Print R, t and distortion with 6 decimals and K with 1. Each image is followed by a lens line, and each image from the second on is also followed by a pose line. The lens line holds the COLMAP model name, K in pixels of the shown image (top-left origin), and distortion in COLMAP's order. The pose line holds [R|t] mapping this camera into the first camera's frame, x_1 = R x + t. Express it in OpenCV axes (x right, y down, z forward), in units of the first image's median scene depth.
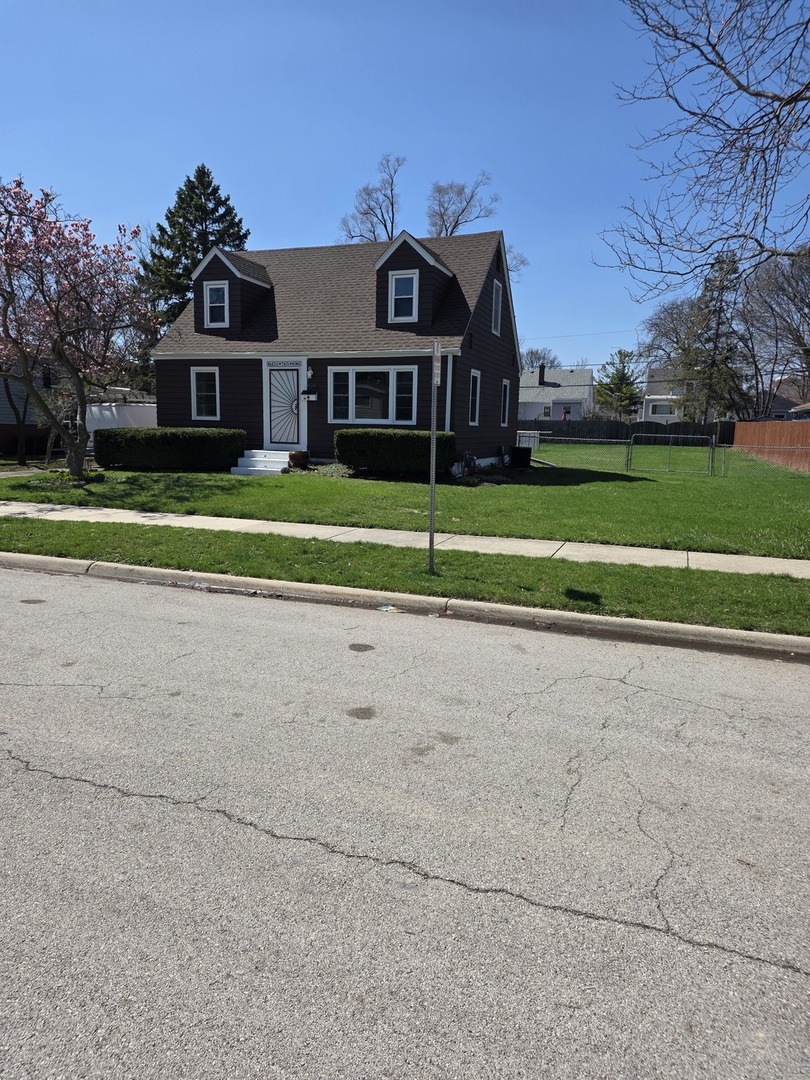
lens RADIAL K [[712.5, 0, 406.7], [0, 712.5, 546.7], [0, 0, 1]] dist [0.075276, -0.041644]
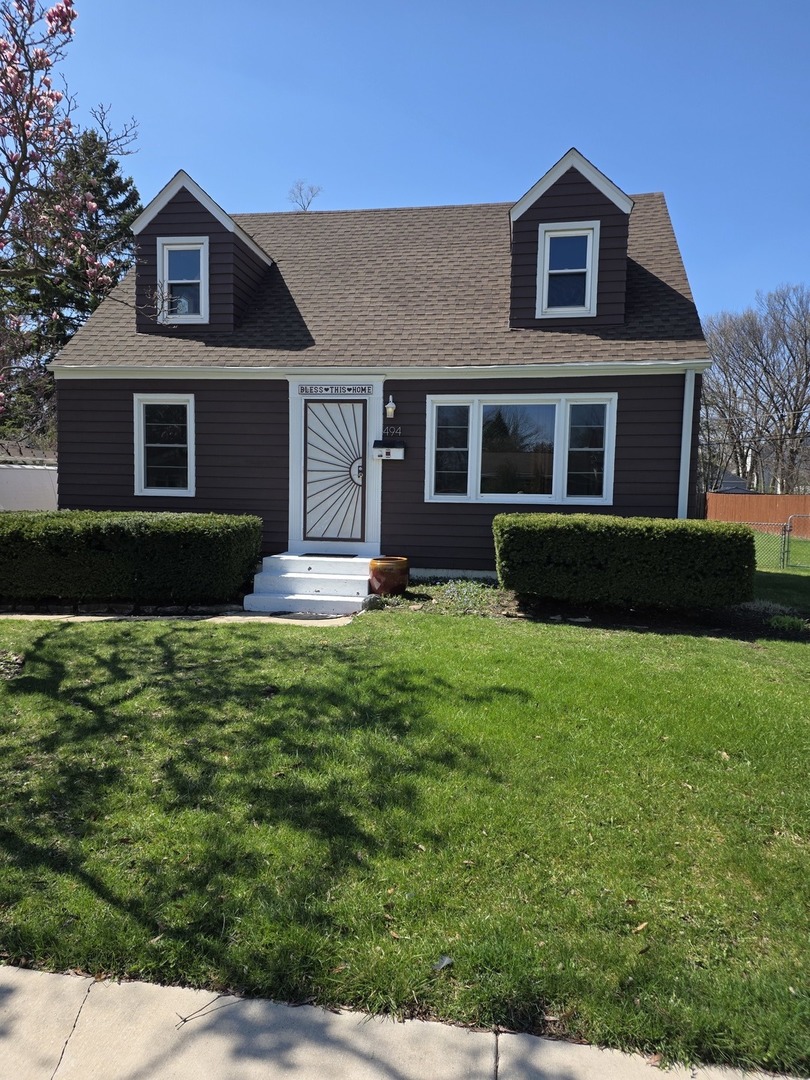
lens RADIAL K [[712.5, 0, 413.7], [0, 712.5, 550.0], [0, 0, 1]] dist [0.075276, -0.041644]
pose [[0.979467, -0.017991, 0.200803, -0.223113], [0.034215, 0.996396, -0.077617, -0.097581], [-0.198682, 0.082894, 0.976552, 0.494998]]
